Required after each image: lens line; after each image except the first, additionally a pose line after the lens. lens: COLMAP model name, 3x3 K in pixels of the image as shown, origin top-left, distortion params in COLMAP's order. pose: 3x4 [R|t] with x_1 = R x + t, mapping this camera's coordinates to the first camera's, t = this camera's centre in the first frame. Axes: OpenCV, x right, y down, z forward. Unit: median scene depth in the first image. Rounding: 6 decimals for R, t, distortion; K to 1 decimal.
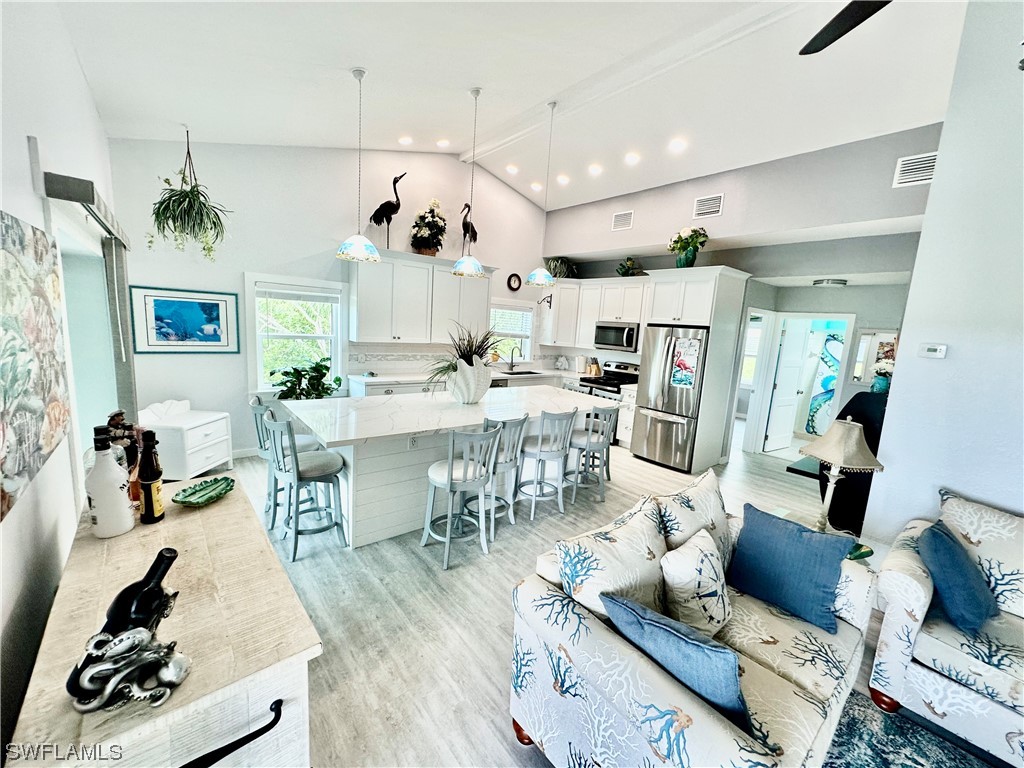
lens RADIAL K [[408.1, 0, 512.7], [0, 408.1, 384.6], [0, 0, 1]] dist [-0.003119, 0.000743]
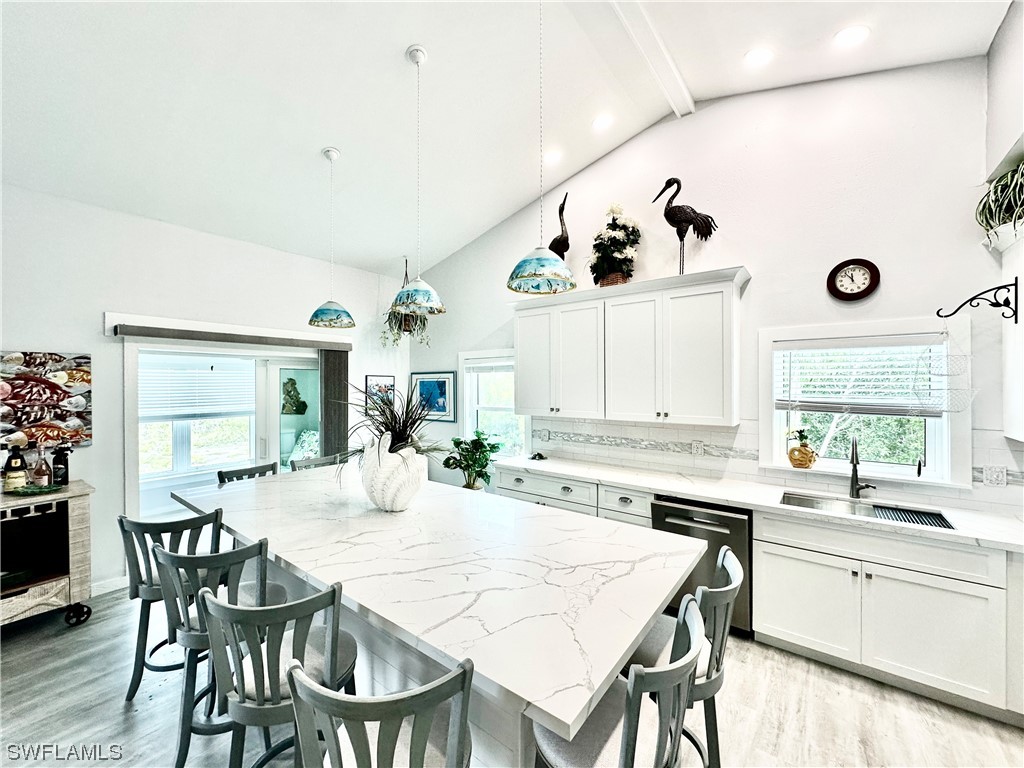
lens RADIAL K [[408.1, 0, 512.7], [0, 408.1, 384.6], [0, 0, 1]] dist [-0.003119, 0.000743]
pose [[0.218667, -0.063782, -0.973713, 0.509385], [-0.130628, 0.986967, -0.093985, -0.099600], [0.967017, 0.147746, 0.207486, 0.944378]]
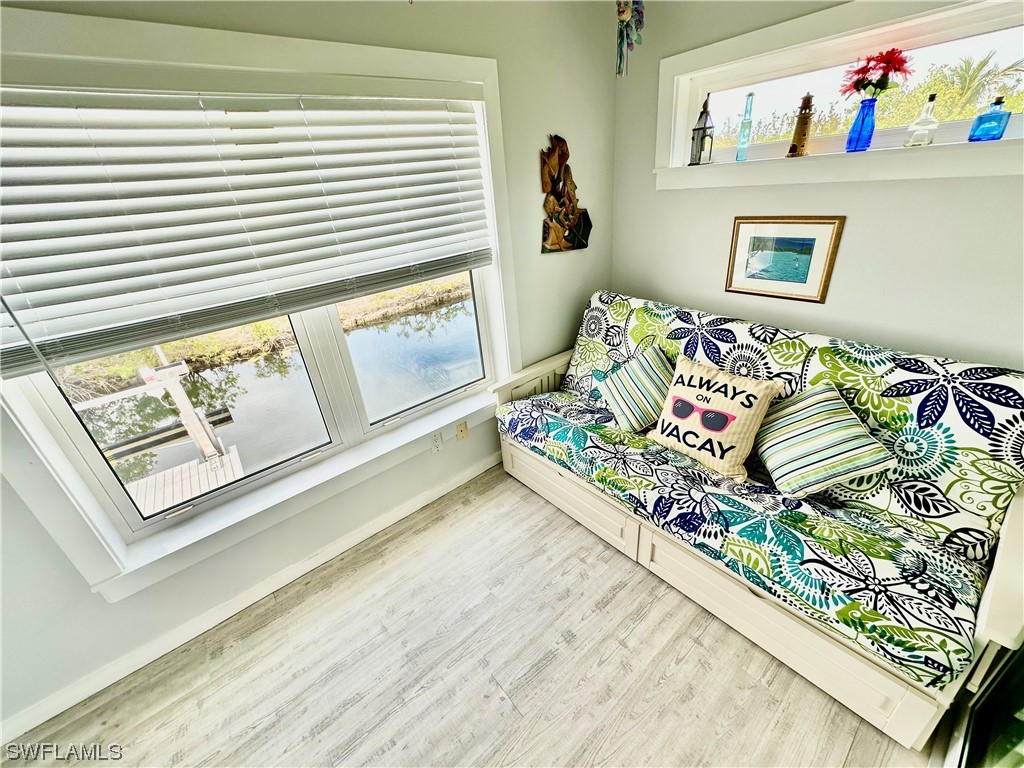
lens RADIAL K [[425.8, 0, 512.0], [0, 425.8, 384.0], [0, 0, 1]] dist [-0.050352, 0.000056]
pose [[-0.001031, 0.390026, -0.920803, -0.626651], [-0.056692, 0.919300, 0.389453, -0.075229], [0.998391, 0.052604, 0.021164, 0.396902]]
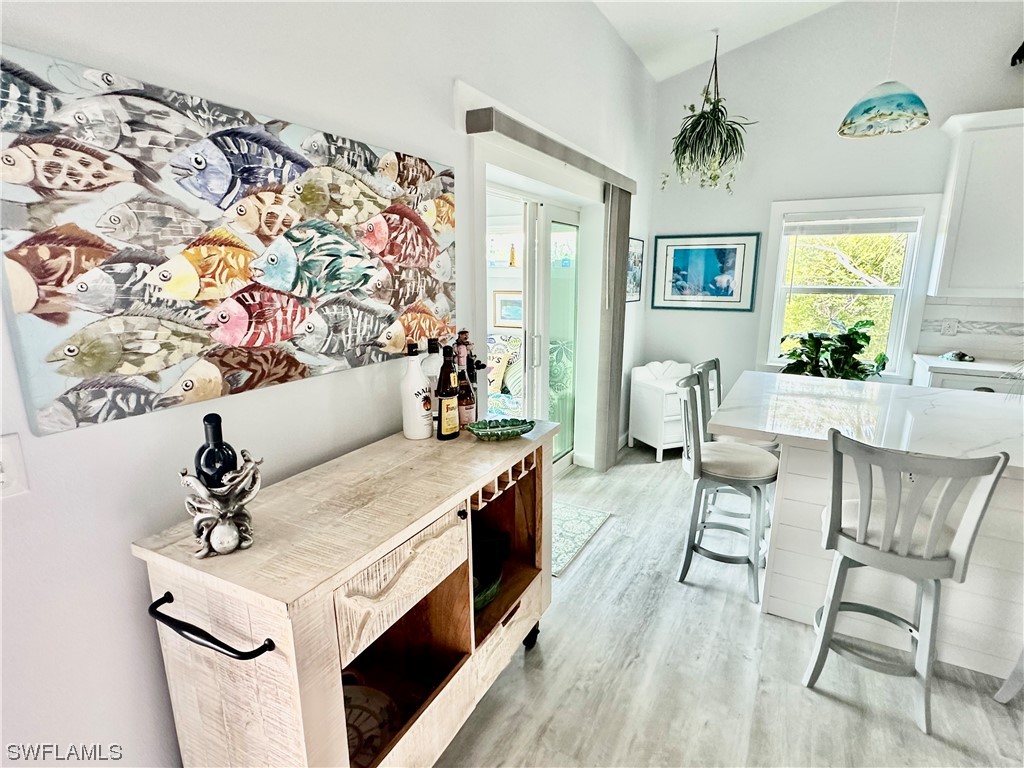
lens RADIAL K [[530.6, 0, 512.4], [0, 530.6, 386.6], [0, 0, 1]] dist [0.000986, -0.000130]
pose [[0.364214, 0.134011, -0.921623, 0.115651], [-0.120665, 0.988042, 0.095983, 0.022893], [0.923465, 0.076250, 0.376030, 0.222078]]
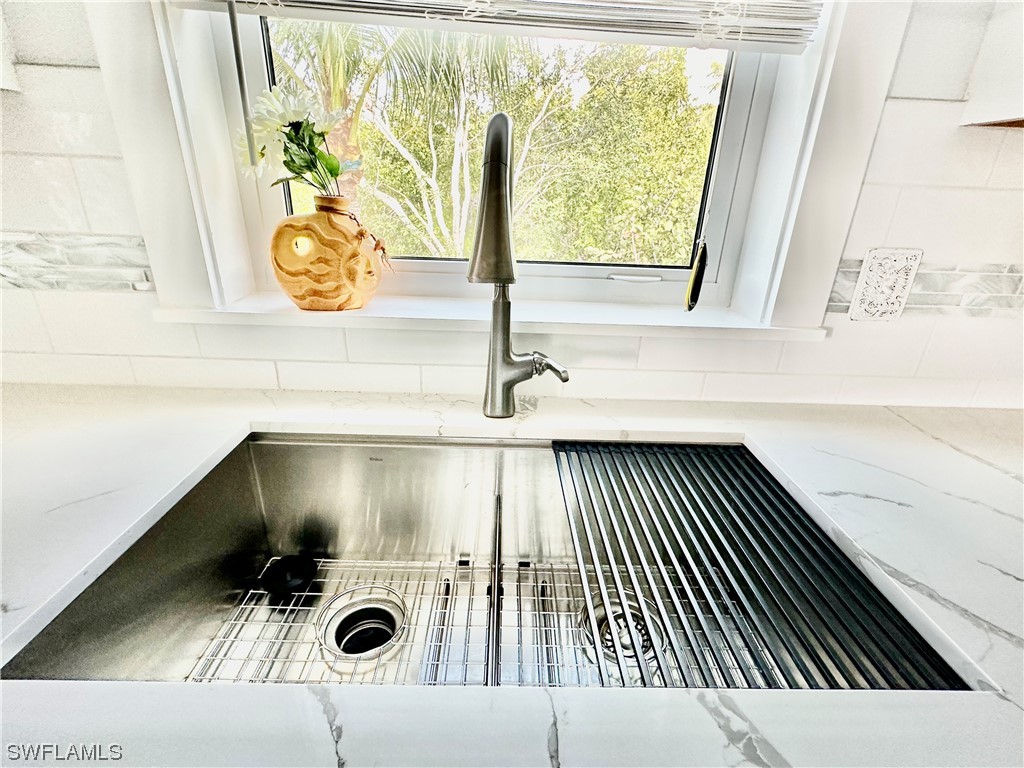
lens RADIAL K [[475.1, 0, 512.6], [0, 475.1, 387.3], [0, 0, 1]] dist [-0.001431, -0.000562]
pose [[0.780143, 0.205728, -0.590807, 0.107235], [-0.077624, 0.968917, 0.234892, -0.108925], [0.620767, -0.137389, 0.771863, 1.480586]]
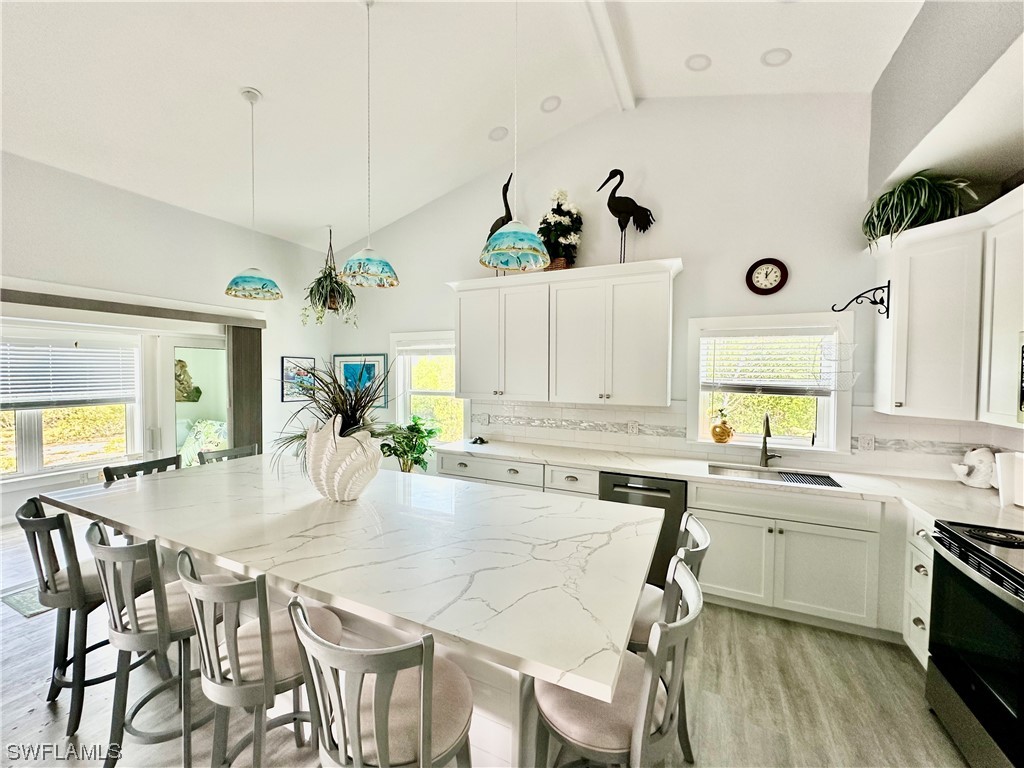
lens RADIAL K [[408.1, 0, 512.7], [0, 408.1, 384.6], [0, 0, 1]] dist [-0.003119, 0.000743]
pose [[0.421014, -0.035718, -0.906351, 0.476614], [-0.115157, 0.989034, -0.092469, -0.080624], [0.899715, 0.143304, 0.412283, 0.886084]]
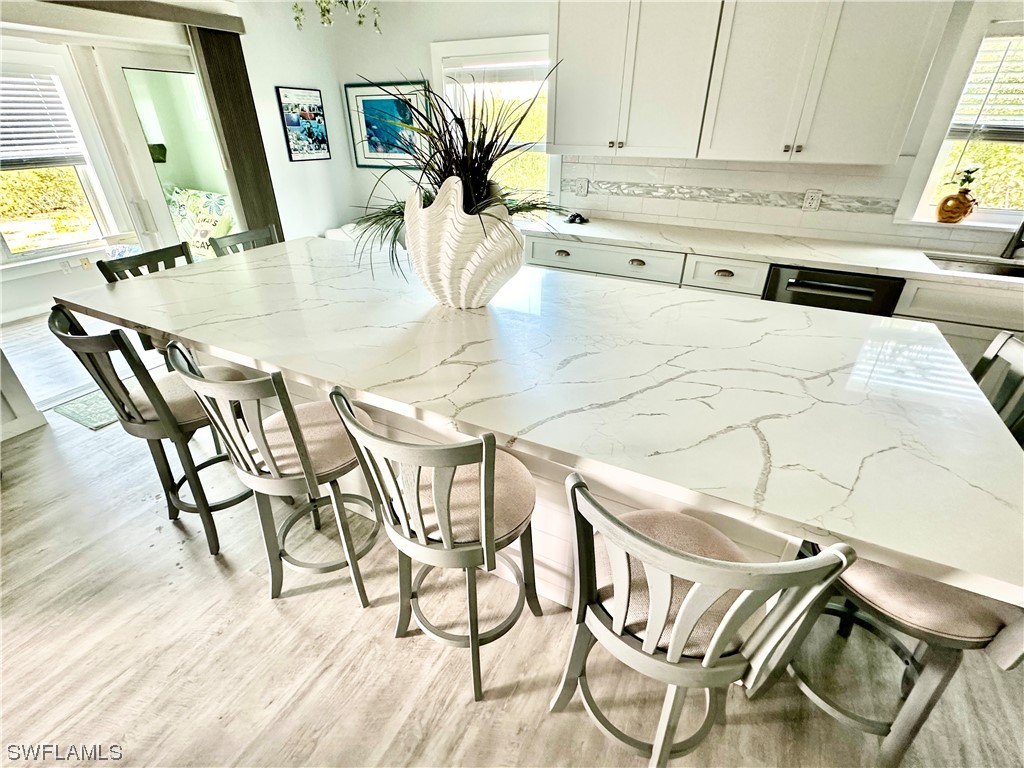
lens RADIAL K [[475.1, 0, 512.6], [0, 475.1, 387.3], [0, 0, 1]] dist [-0.001431, -0.000562]
pose [[0.391045, 0.392440, -0.832511, 0.318424], [-0.114369, 0.918247, 0.379134, -0.060528], [0.913238, -0.053045, 0.403958, 0.785607]]
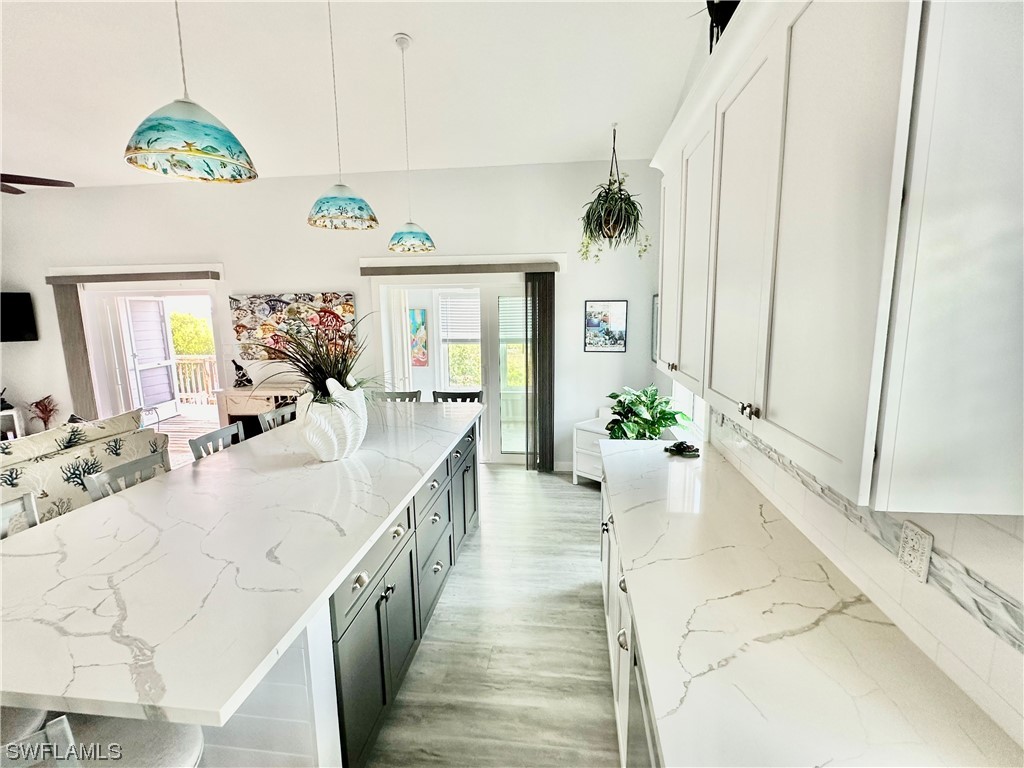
lens RADIAL K [[475.1, 0, 512.6], [0, 475.1, 387.3], [0, 0, 1]] dist [-0.001431, -0.000562]
pose [[-0.725163, 0.056717, -0.686238, 0.147470], [-0.136604, 0.964944, 0.224105, -0.213966], [0.674891, 0.256256, -0.691993, 1.482409]]
